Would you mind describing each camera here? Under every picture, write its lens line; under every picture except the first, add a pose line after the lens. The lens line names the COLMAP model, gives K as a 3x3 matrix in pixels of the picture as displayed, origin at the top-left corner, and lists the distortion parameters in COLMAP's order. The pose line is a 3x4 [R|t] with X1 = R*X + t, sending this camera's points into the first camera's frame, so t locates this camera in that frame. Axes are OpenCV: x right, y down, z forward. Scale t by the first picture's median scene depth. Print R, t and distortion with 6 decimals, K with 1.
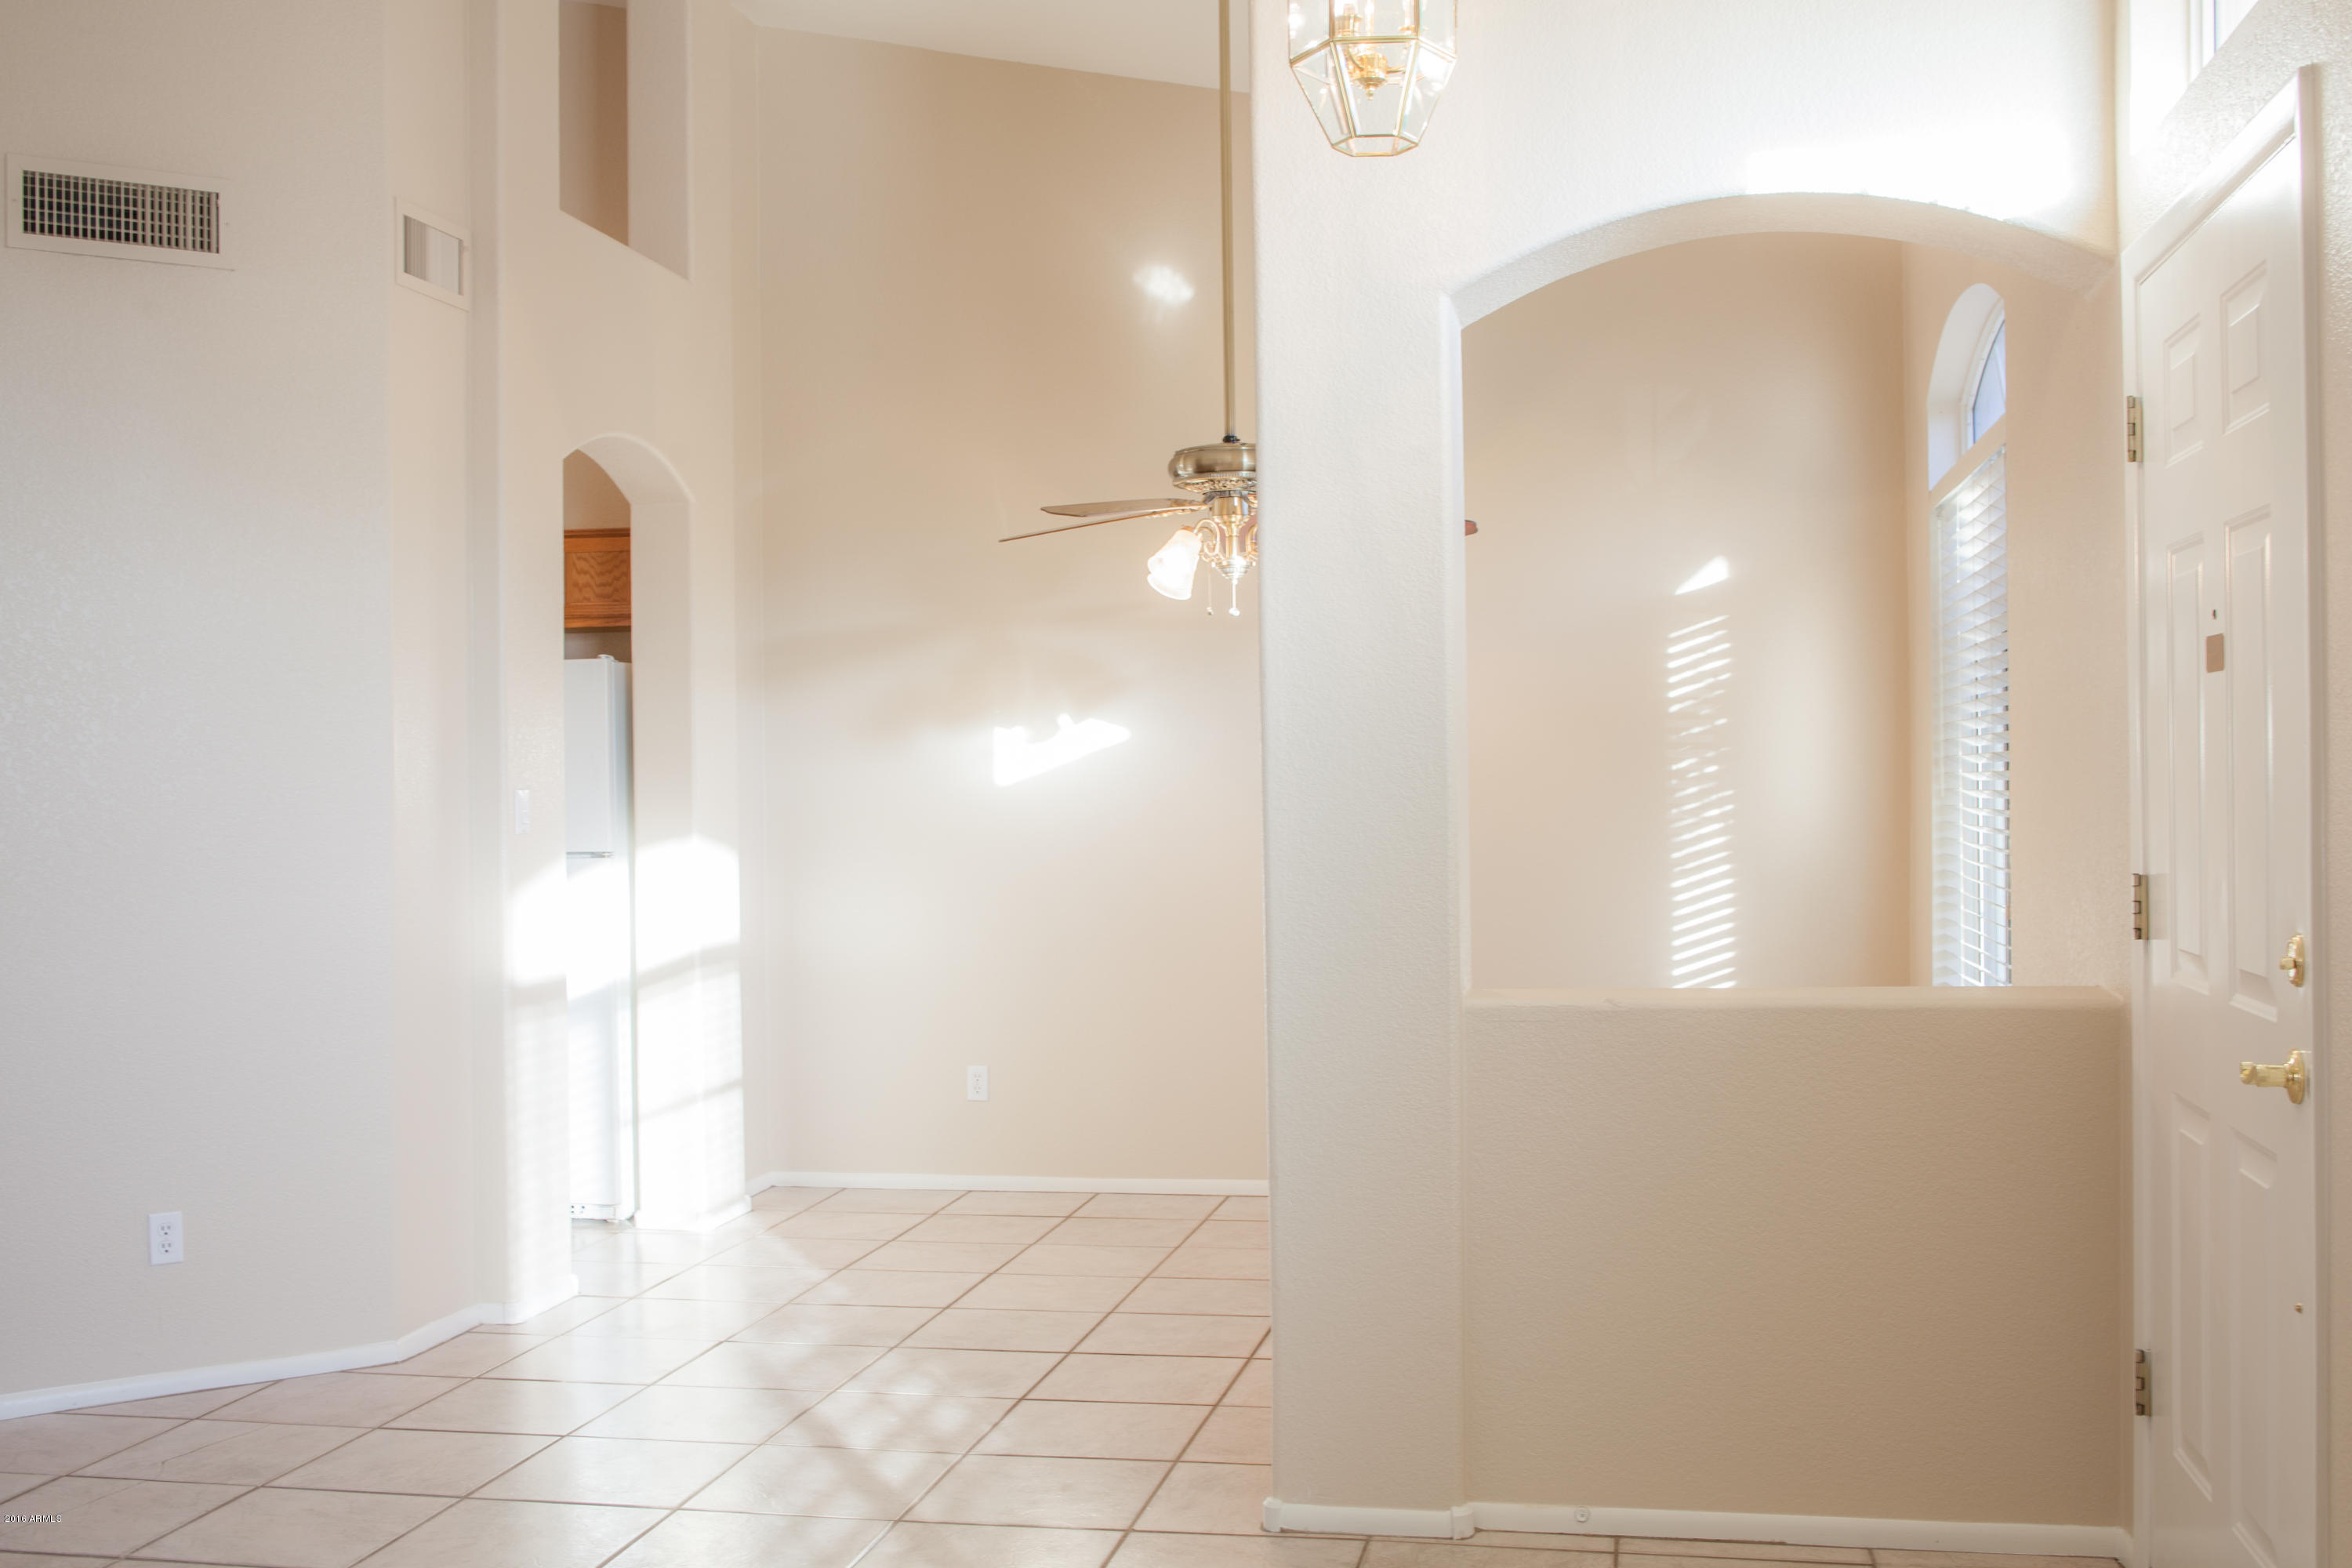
lens RADIAL K [[2334.1, 0, 1176.0], [0, 2334.1, 784.0], [0, 0, 1]] dist [0.002850, 0.009410]
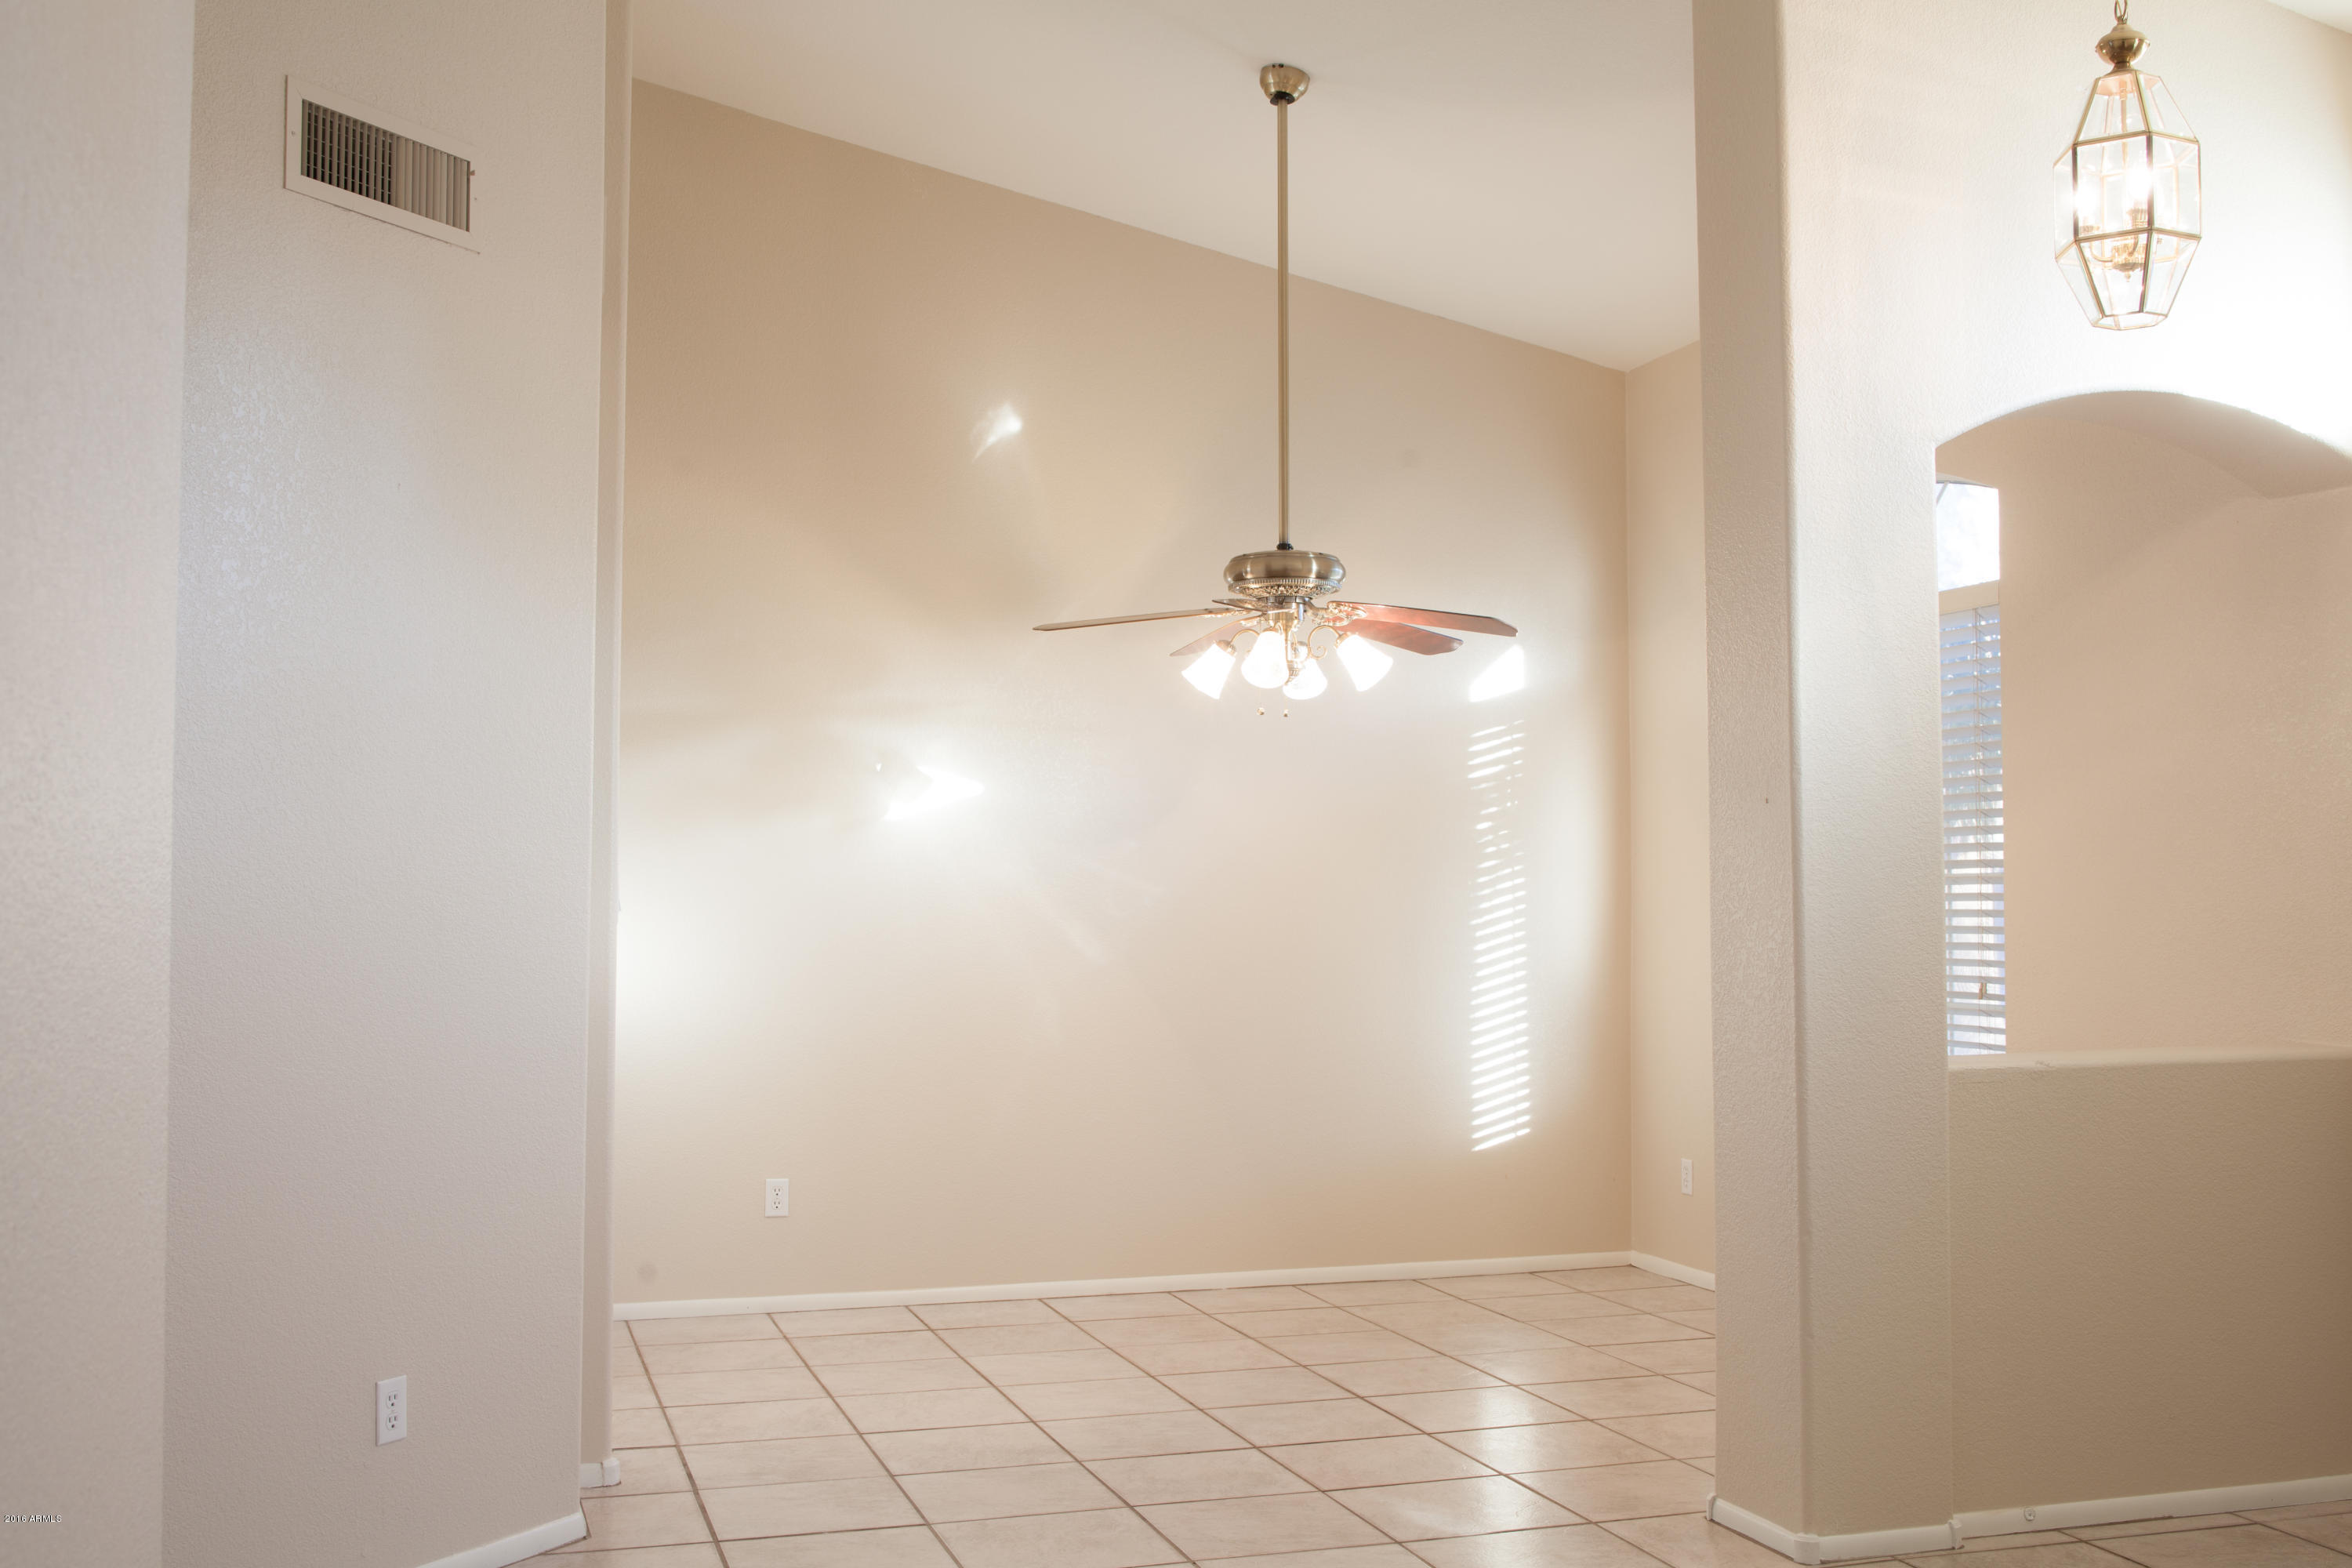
lens RADIAL K [[2302.9, 0, 1176.0], [0, 2302.9, 784.0], [0, 0, 1]] dist [0.008764, 0.021160]
pose [[0.874308, 0.037007, 0.483959, -0.588589], [-0.011207, 0.998363, -0.056095, 0.017875], [-0.485243, 0.043620, 0.873291, 0.151525]]
